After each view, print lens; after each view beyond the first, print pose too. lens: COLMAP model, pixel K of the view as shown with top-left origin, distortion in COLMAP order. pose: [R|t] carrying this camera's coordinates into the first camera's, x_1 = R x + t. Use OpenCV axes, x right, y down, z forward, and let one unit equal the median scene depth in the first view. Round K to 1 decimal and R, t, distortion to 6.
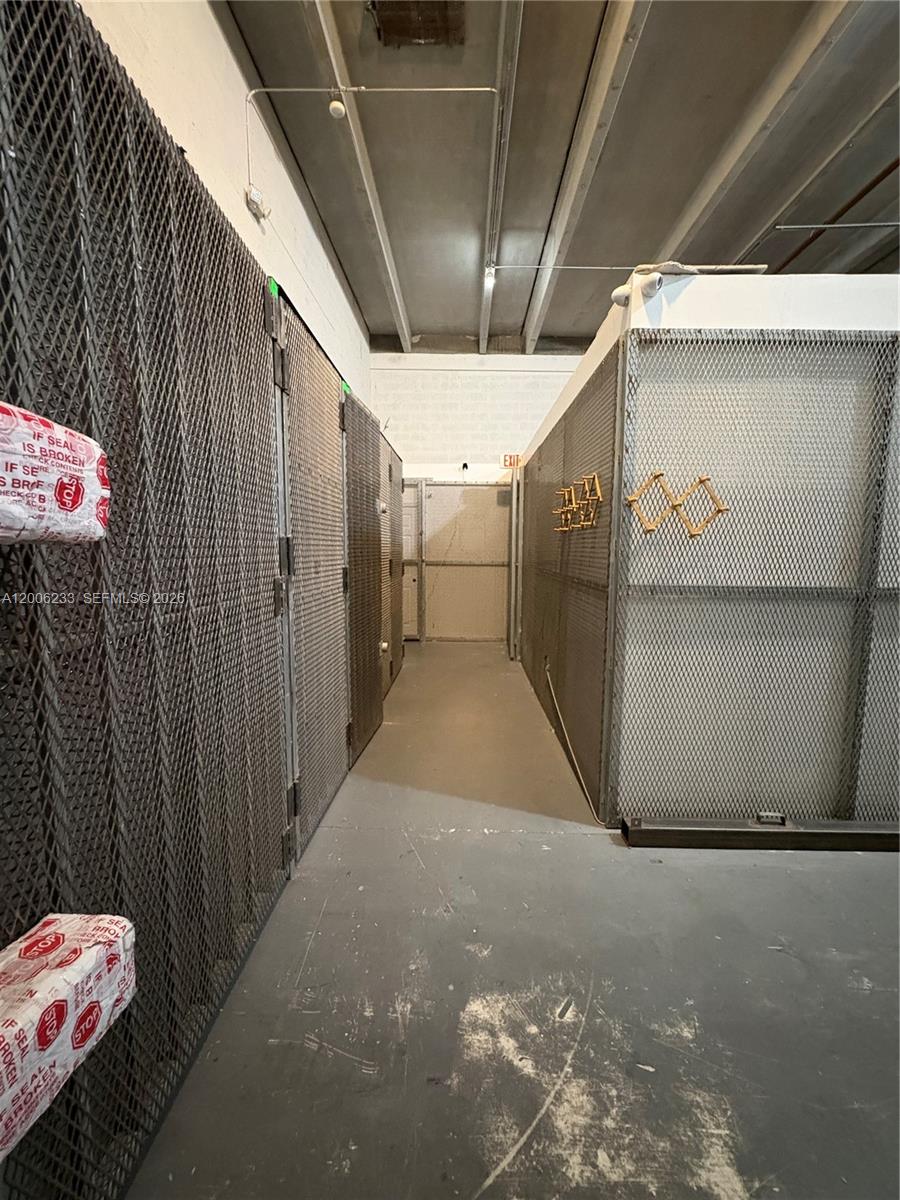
lens RADIAL K [[481.1, 0, 451.0], [0, 481.1, 600.6], [0, 0, 1]] dist [-0.001579, -0.000158]
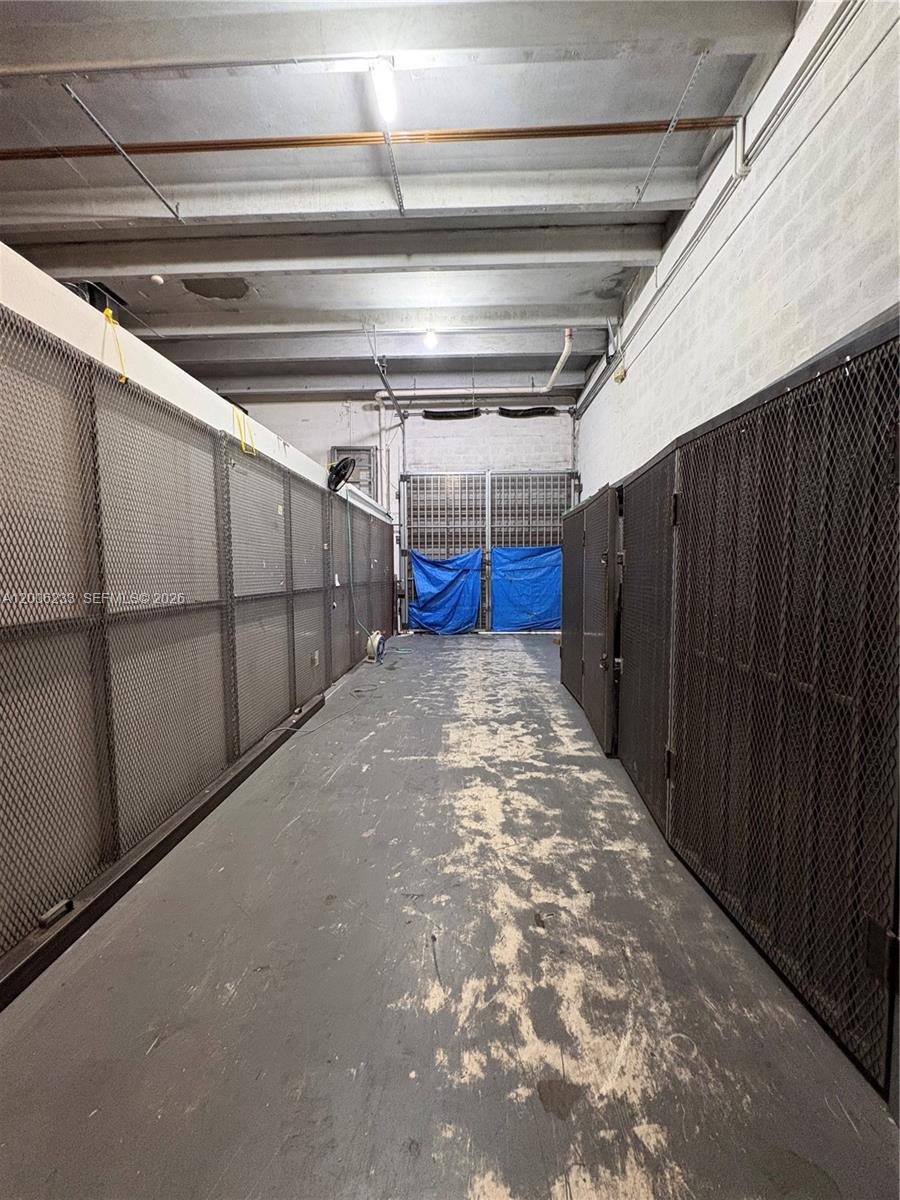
lens RADIAL K [[481.1, 0, 449.1], [0, 481.1, 600.3], [0, 0, 1]] dist [-0.001579, -0.000158]
pose [[0.025830, -0.071663, 0.997094, -0.077412], [0.121976, 0.990200, 0.068007, -0.038159], [-0.992197, 0.119865, 0.034318, 0.284467]]
